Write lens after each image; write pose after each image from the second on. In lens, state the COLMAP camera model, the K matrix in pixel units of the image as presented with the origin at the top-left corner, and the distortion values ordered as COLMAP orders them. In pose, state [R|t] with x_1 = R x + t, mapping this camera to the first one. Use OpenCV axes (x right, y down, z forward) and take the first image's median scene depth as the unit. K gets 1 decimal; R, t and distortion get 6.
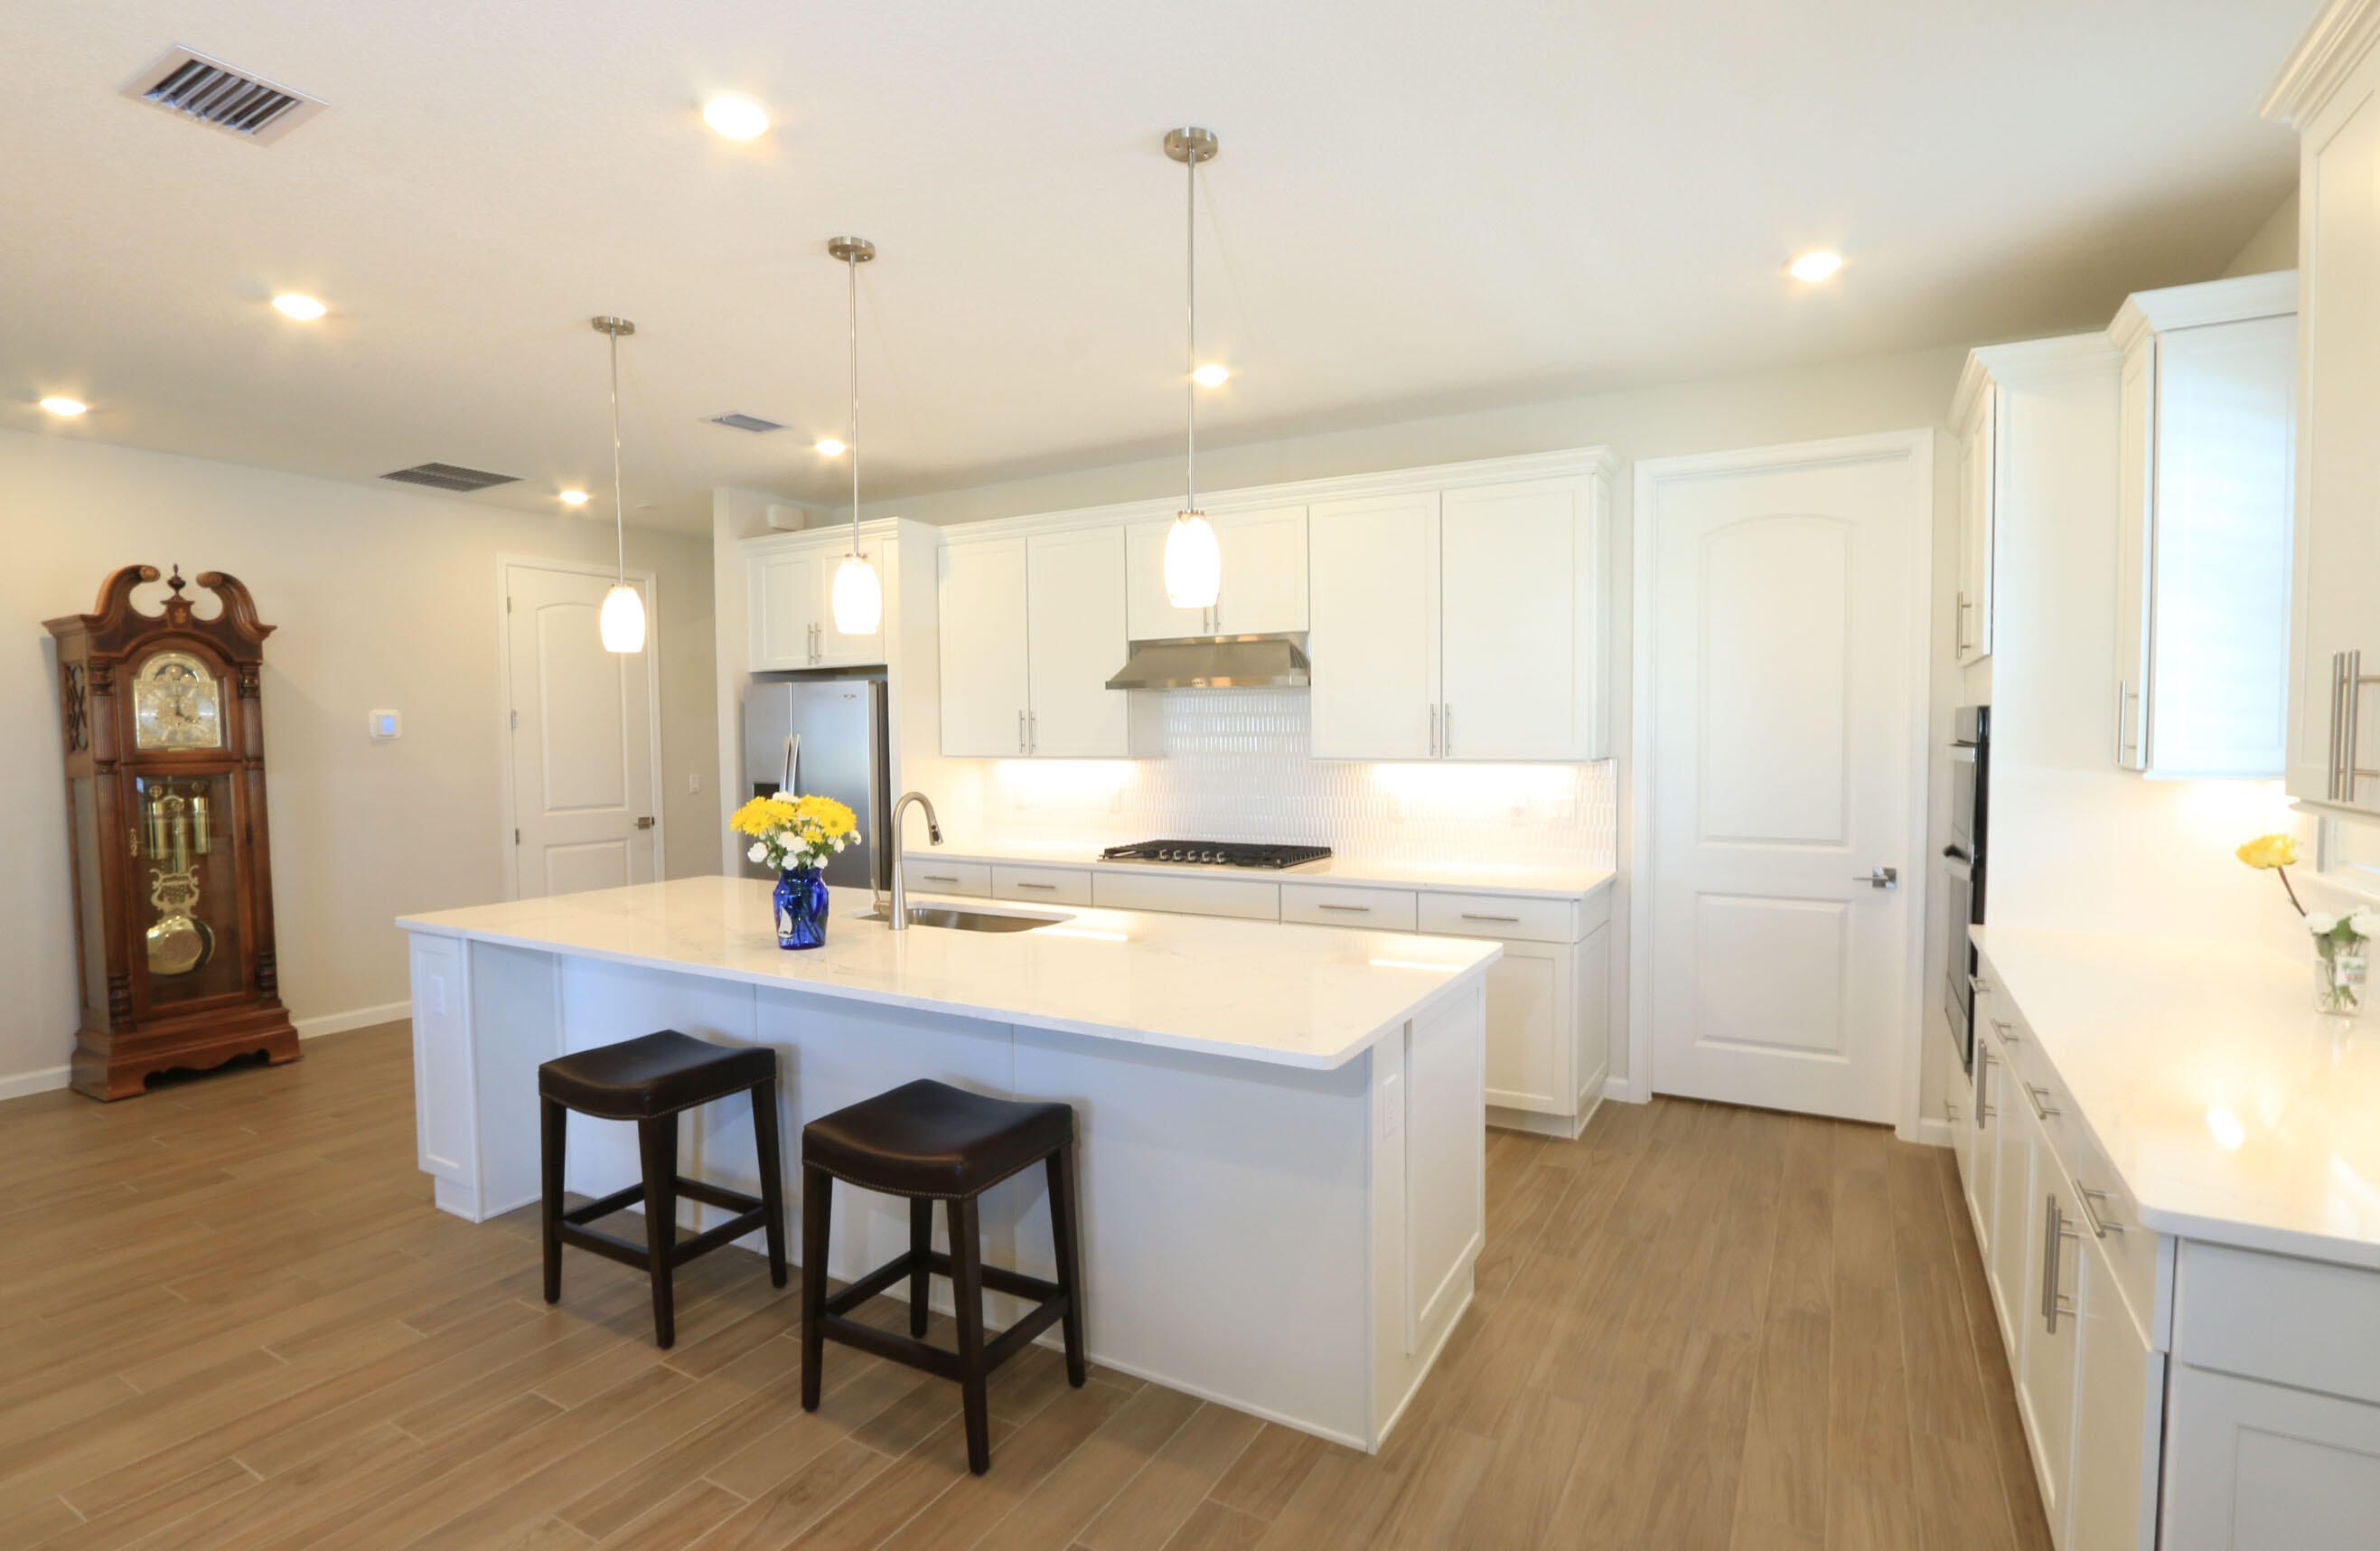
lens RADIAL K [[1134.9, 0, 1190.0], [0, 1134.9, 775.5], [0, 0, 1]] dist [-0.013344, 0.000500]
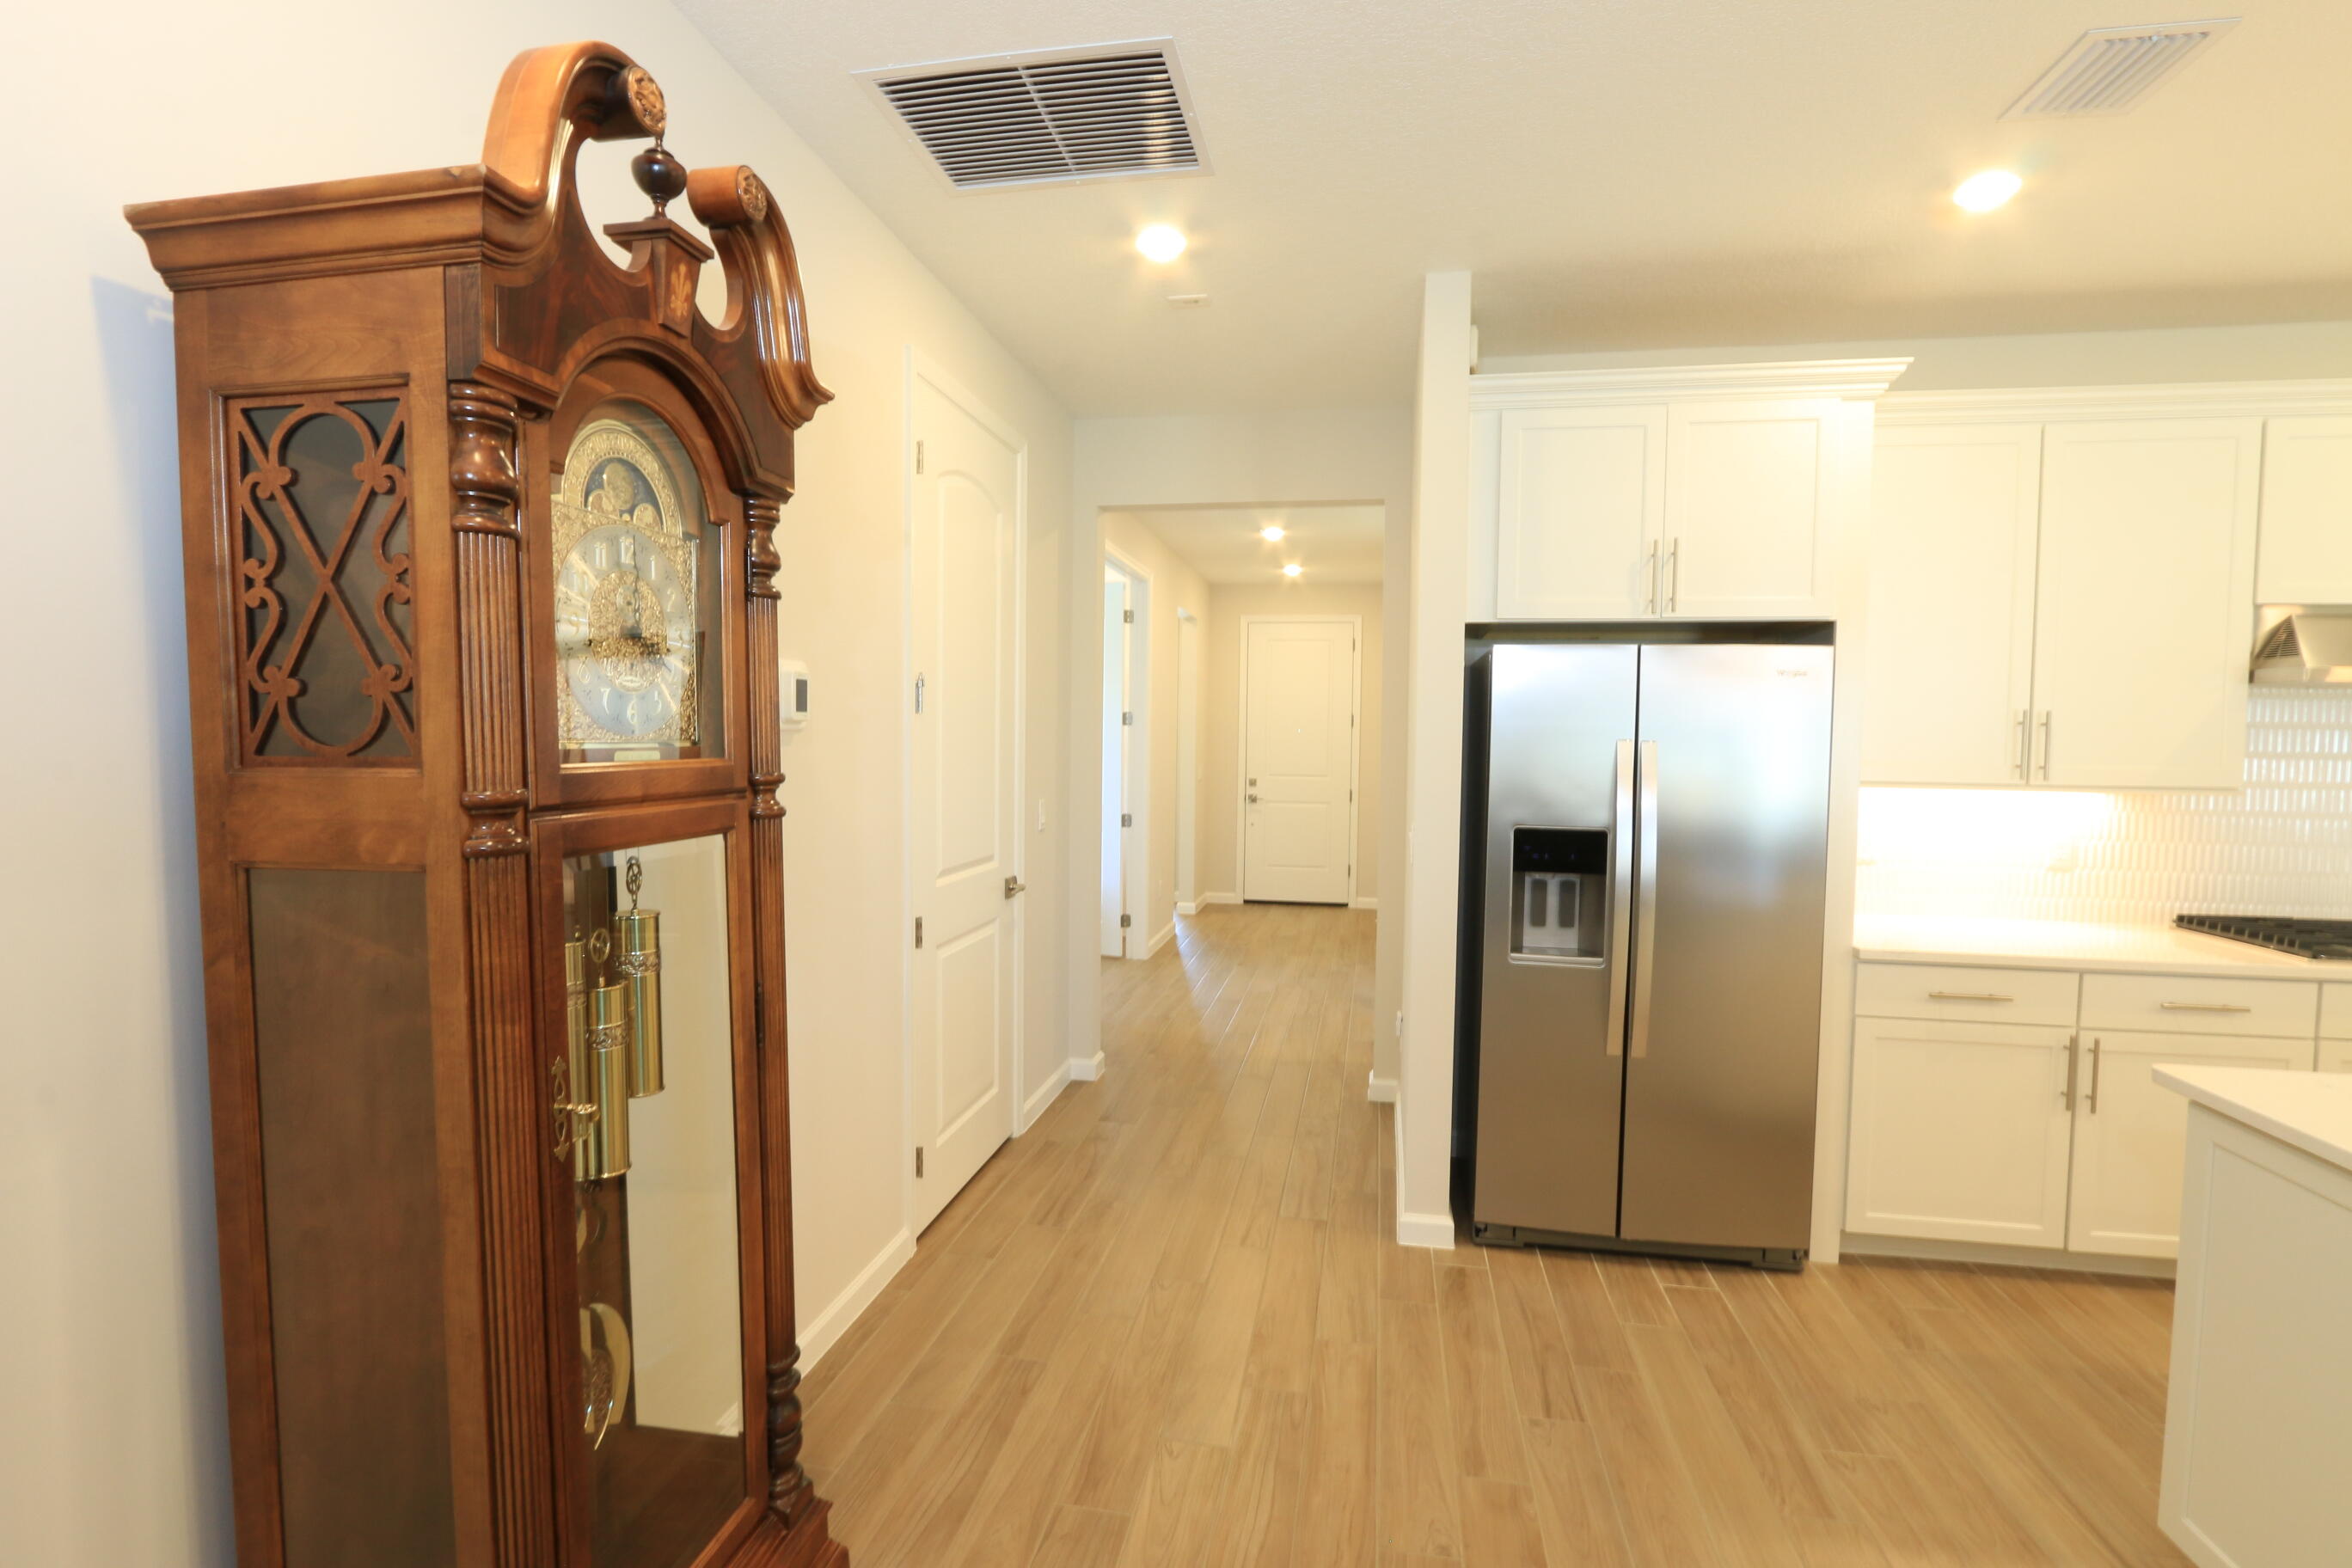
lens RADIAL K [[1083.8, 0, 1185.9], [0, 1083.8, 787.7], [0, 0, 1]] dist [-0.021547, 0.004266]
pose [[0.942243, 0.005367, 0.334888, -0.894733], [-0.007699, 0.999954, 0.005637, -0.018367], [-0.334843, -0.007889, 0.942241, 0.717787]]
